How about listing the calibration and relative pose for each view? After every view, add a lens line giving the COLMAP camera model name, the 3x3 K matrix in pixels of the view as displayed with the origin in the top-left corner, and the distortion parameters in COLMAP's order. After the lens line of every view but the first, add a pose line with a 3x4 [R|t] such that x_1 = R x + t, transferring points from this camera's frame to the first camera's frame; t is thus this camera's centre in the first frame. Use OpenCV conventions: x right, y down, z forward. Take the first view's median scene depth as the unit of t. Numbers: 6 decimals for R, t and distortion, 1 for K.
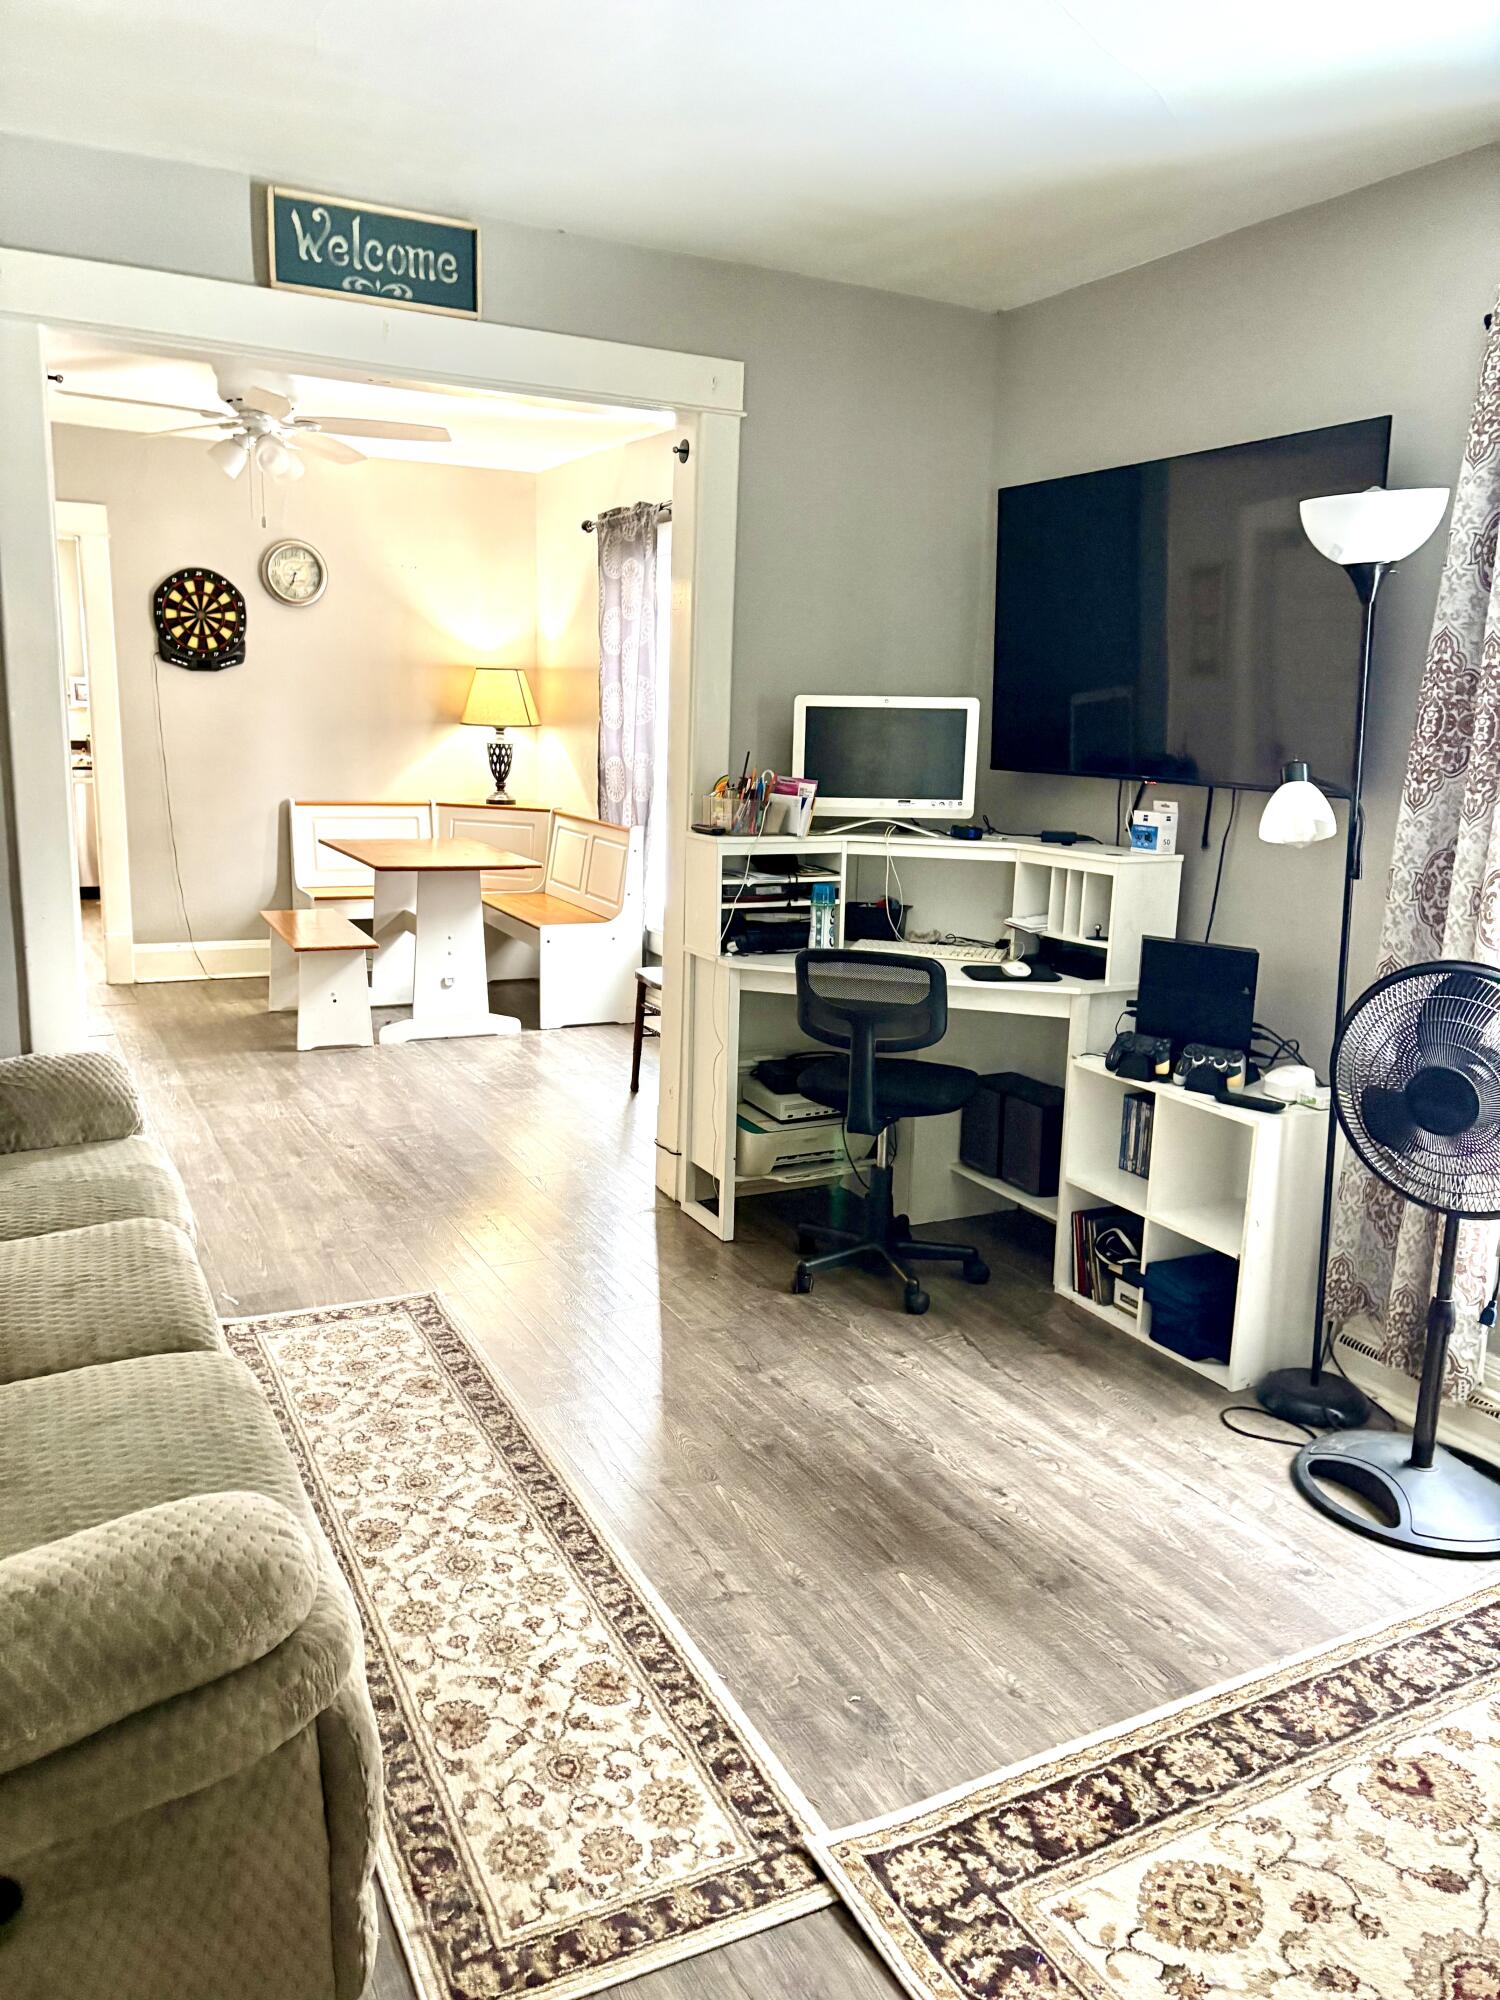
lens RADIAL K [[1494.9, 0, 767.9], [0, 1494.9, 1018.7], [0, 0, 1]] dist [0.019707, -0.008762]
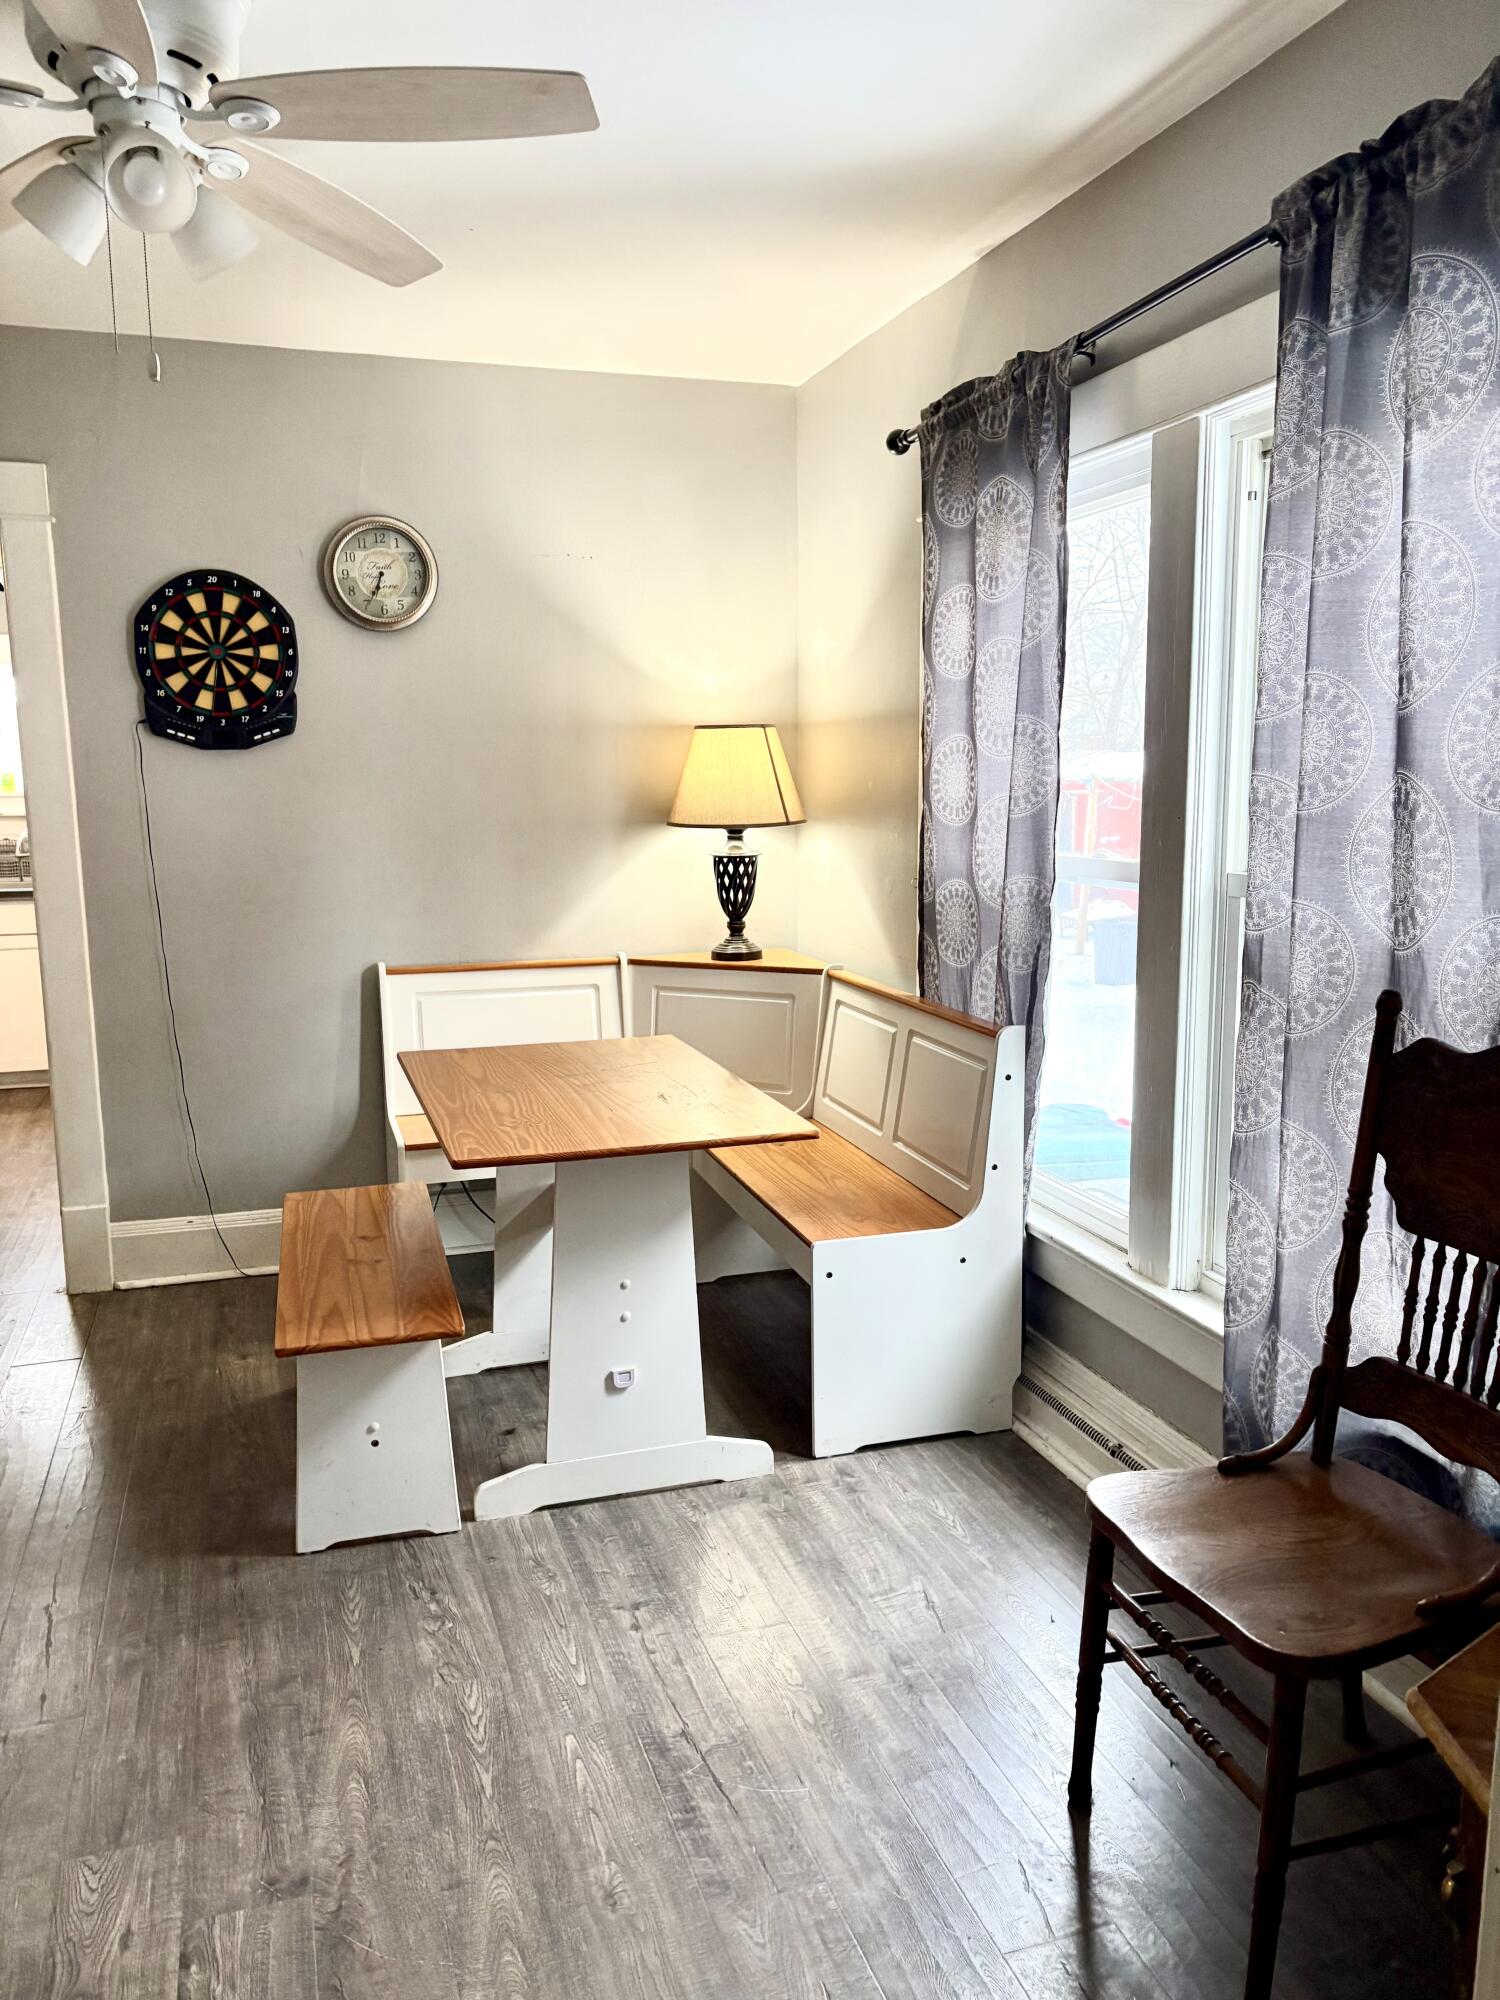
lens RADIAL K [[1494.9, 0, 735.1], [0, 1494.9, 1002.3], [0, 0, 1]] dist [0.019707, -0.008762]
pose [[0.983072, -0.011610, -0.182851, -0.082487], [0.000682, 0.998215, -0.059713, -0.102185], [0.183218, 0.058578, 0.981326, 0.484934]]
